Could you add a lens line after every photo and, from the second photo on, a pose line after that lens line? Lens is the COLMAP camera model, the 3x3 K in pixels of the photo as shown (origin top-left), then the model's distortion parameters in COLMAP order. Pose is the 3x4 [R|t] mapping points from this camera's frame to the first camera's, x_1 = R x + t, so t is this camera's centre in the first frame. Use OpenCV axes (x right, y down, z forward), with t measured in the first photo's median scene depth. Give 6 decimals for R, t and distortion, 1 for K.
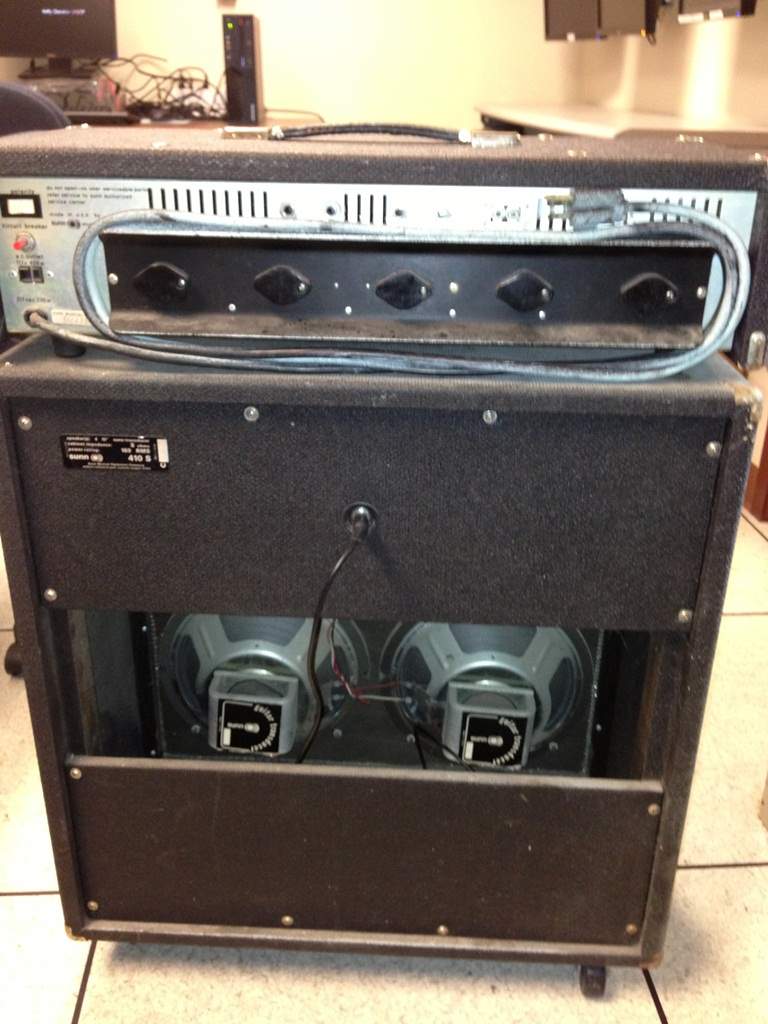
lens RADIAL K [[987.3, 0, 377.7], [0, 987.3, 517.6], [0, 0, 1]] dist [0.065173, 0.000000]
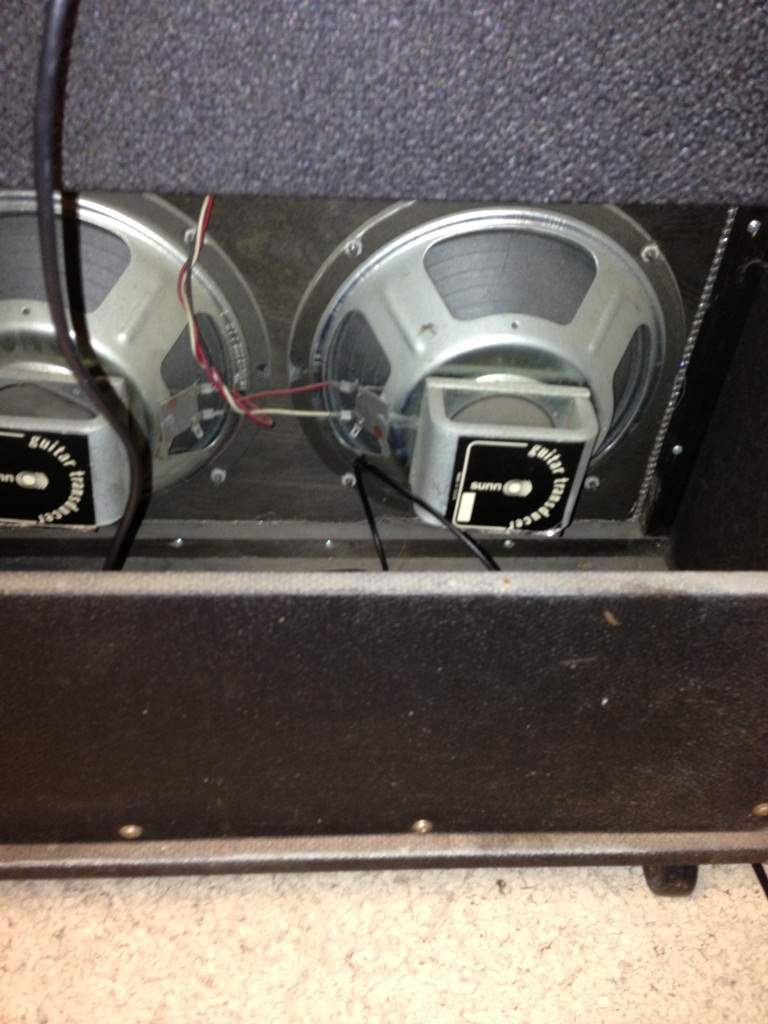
lens RADIAL K [[987.3, 0, 379.0], [0, 987.3, 512.9], [0, 0, 1]] dist [0.065173, 0.000000]
pose [[0.995569, -0.039634, 0.085273, 0.001841], [0.013412, 0.957414, 0.288407, 0.086509], [-0.093072, -0.285985, 0.953703, 0.503876]]
